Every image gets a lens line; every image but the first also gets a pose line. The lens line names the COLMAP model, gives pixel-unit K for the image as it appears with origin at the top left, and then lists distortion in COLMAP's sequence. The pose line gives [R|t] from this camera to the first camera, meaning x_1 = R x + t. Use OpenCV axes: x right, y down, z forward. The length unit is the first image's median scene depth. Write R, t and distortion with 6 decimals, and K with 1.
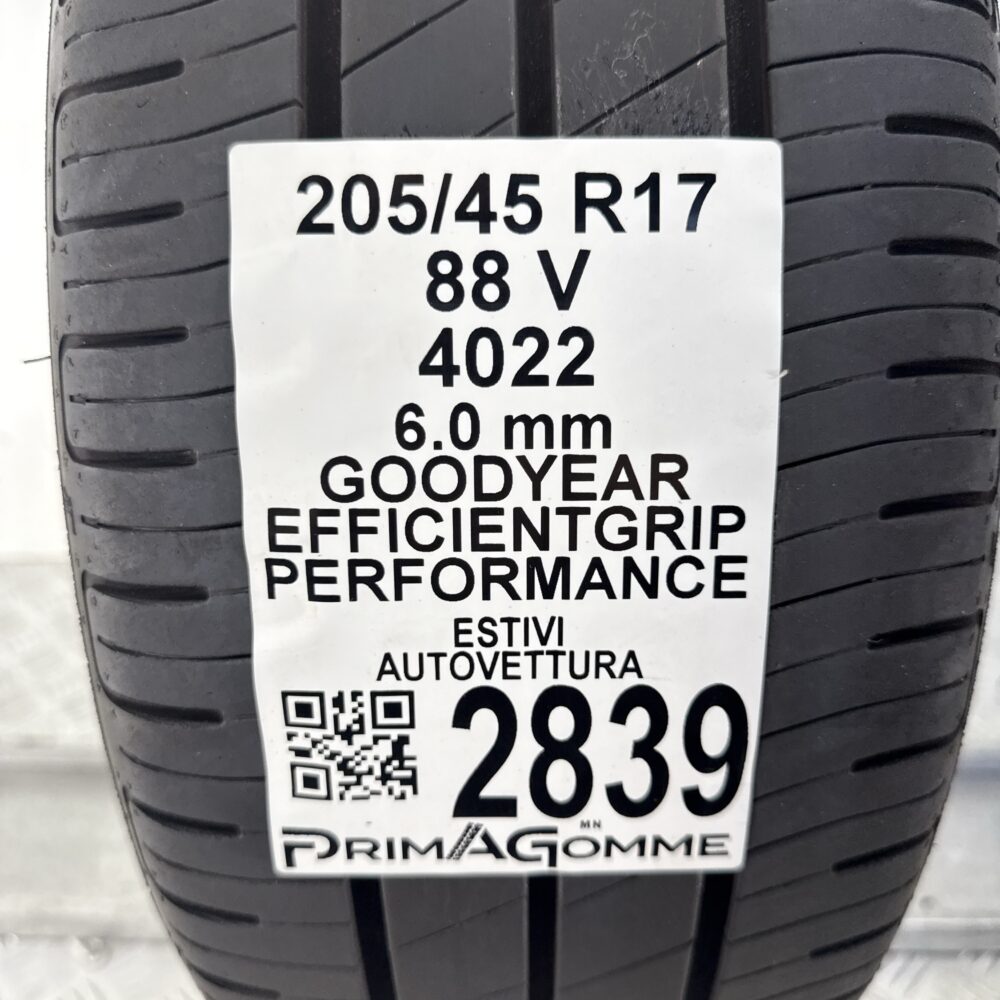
lens RADIAL K [[952.7, 0, 500.0], [0, 952.7, 500.0], [0, 0, 1]] dist [0.014706, -0.084147]
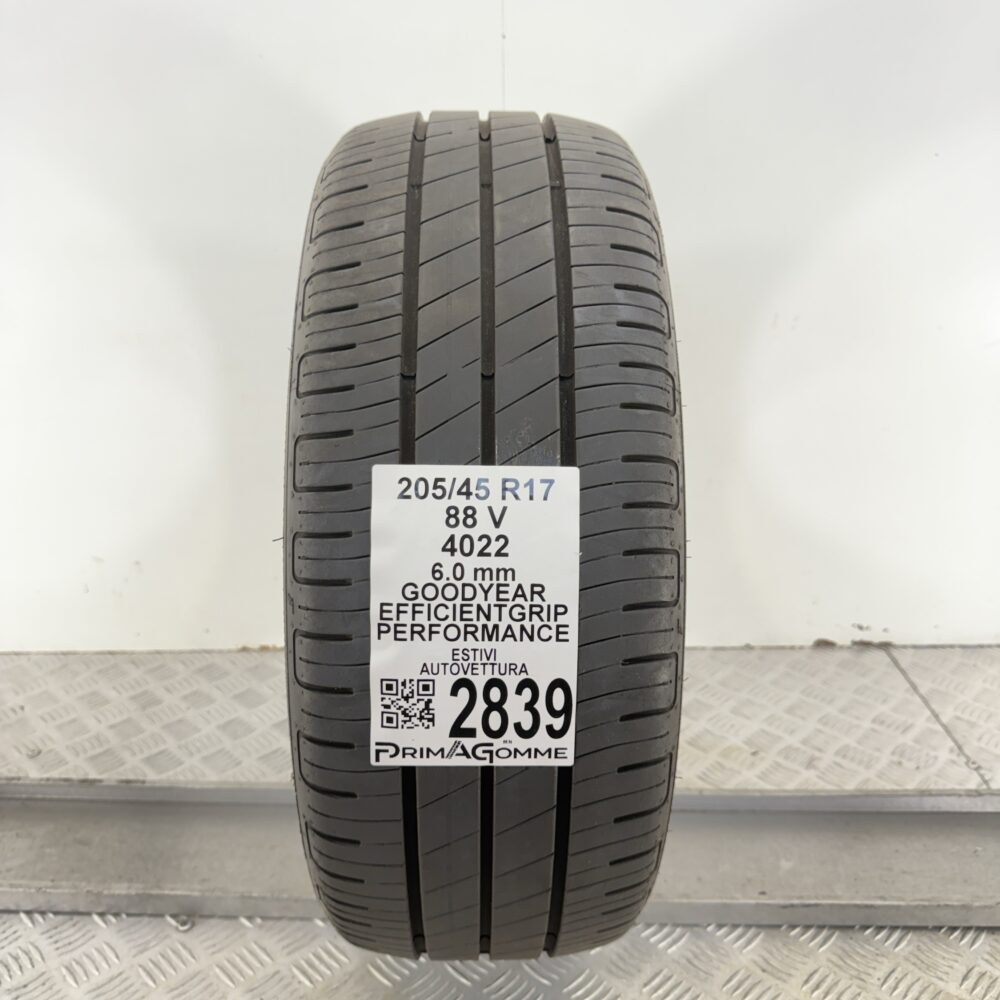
lens RADIAL K [[952.7, 0, 500.0], [0, 952.7, 500.0], [0, 0, 1]] dist [0.014706, -0.084147]
pose [[0.999368, 0.019068, 0.030014, -0.005760], [-0.014745, 0.990295, -0.138199, 0.082978], [-0.032357, 0.137669, 0.989950, -1.543329]]
